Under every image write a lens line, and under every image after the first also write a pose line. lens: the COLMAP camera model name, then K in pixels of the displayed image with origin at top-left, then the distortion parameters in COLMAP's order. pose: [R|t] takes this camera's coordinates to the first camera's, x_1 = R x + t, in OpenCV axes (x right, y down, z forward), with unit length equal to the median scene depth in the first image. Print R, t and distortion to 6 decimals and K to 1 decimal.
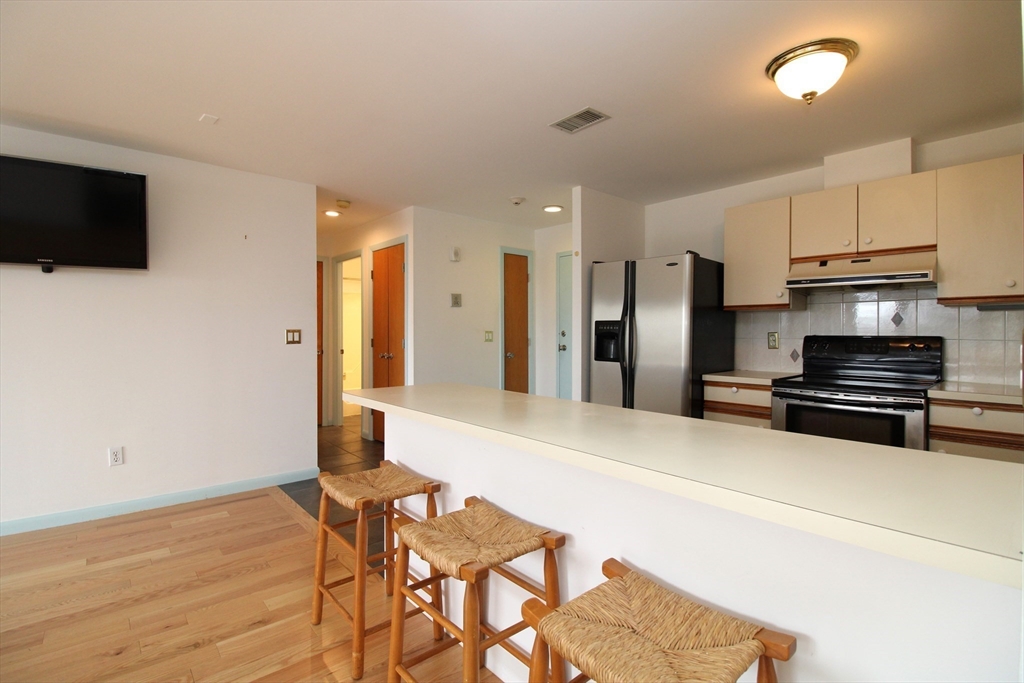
lens RADIAL K [[474.8, 0, 519.6], [0, 474.8, 334.1], [0, 0, 1]] dist [0.000367, -0.013842]
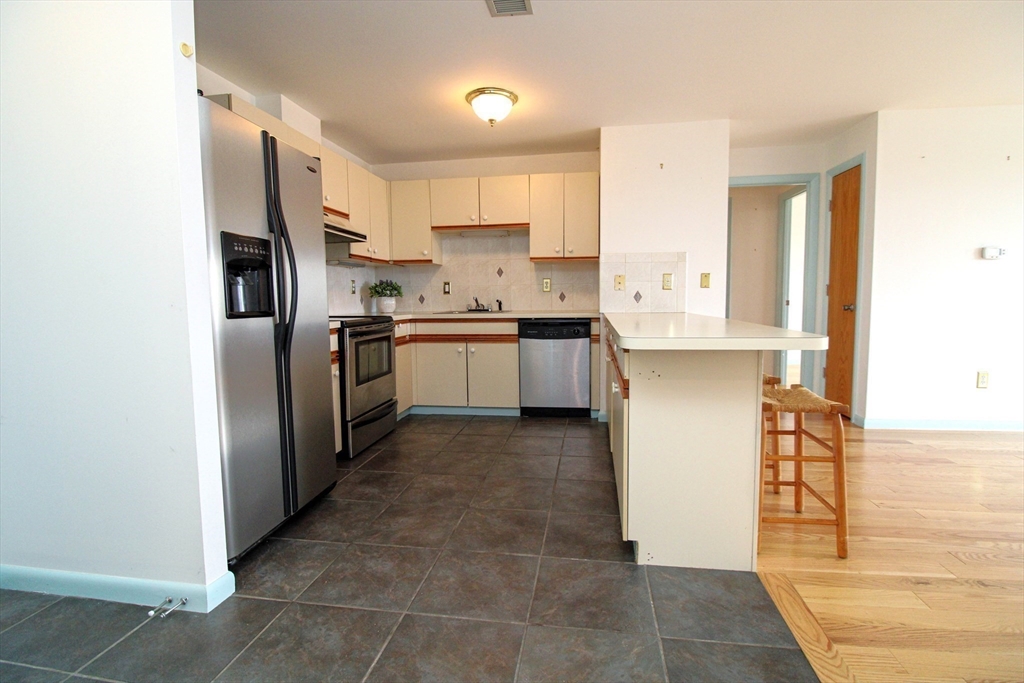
lens RADIAL K [[477.4, 0, 515.0], [0, 477.4, 334.2], [0, 0, 1]] dist [-0.000560, -0.014321]
pose [[-0.634177, -0.054265, 0.771281, -0.473763], [0.014092, 0.996557, 0.081702, 0.047224], [-0.773059, 0.062682, -0.631229, 1.367310]]
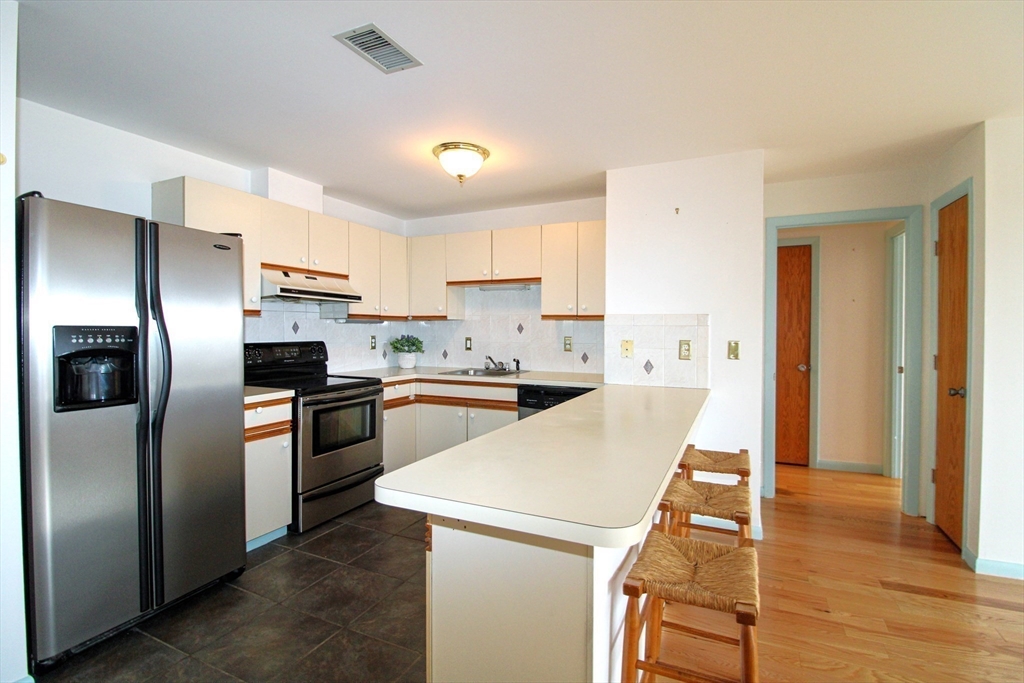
lens RADIAL K [[474.8, 0, 519.6], [0, 474.8, 334.1], [0, 0, 1]] dist [0.000367, -0.013842]
pose [[-0.396302, -0.013362, 0.918023, -0.544383], [0.000645, 0.999890, 0.014832, -0.032861], [-0.918120, 0.006470, -0.396249, 0.975786]]
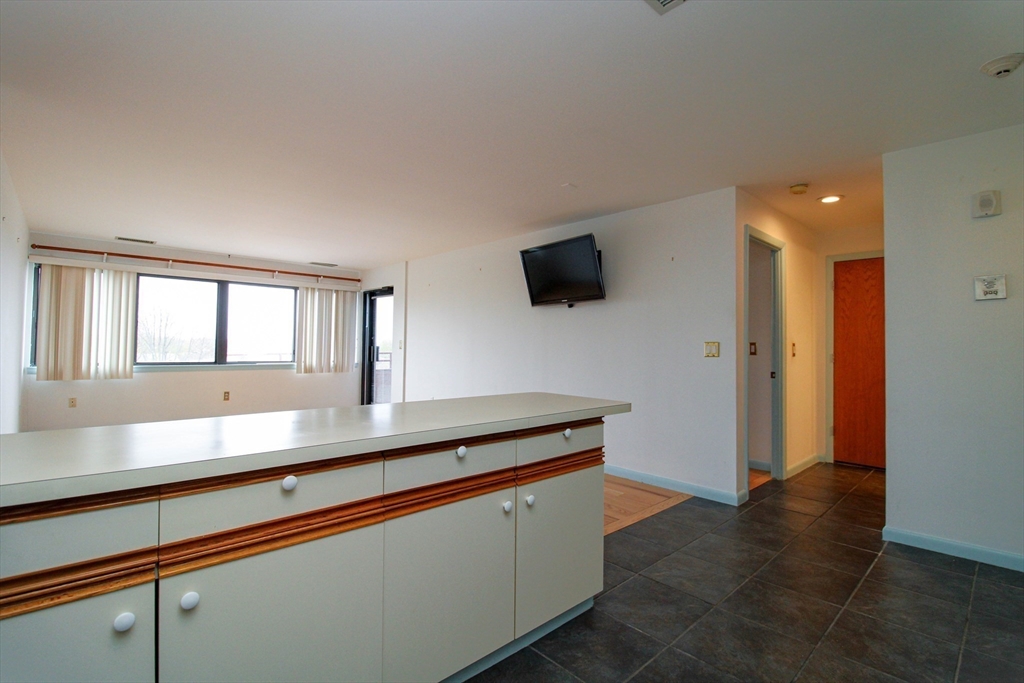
lens RADIAL K [[474.8, 0, 519.6], [0, 474.8, 334.1], [0, 0, 1]] dist [0.000367, -0.013842]
pose [[0.034795, -0.026970, -0.999031, 0.615627], [-0.020231, 0.999412, -0.027685, 0.011529], [0.999190, 0.021175, 0.034229, 0.723862]]
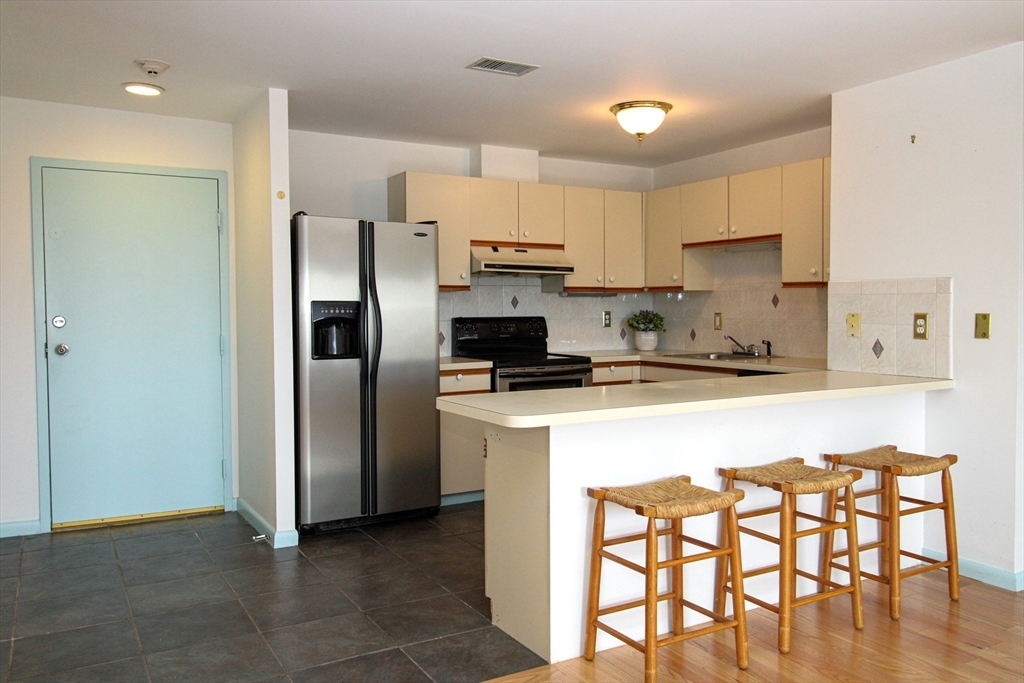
lens RADIAL K [[795.1, 0, 517.4], [0, 795.1, 333.4], [0, 0, 1]] dist [0.006462, 0.002417]
pose [[0.197433, -0.035412, 0.979677, -1.131483], [0.010543, 0.999366, 0.033999, -0.021673], [-0.980260, 0.003616, 0.197681, 0.622759]]
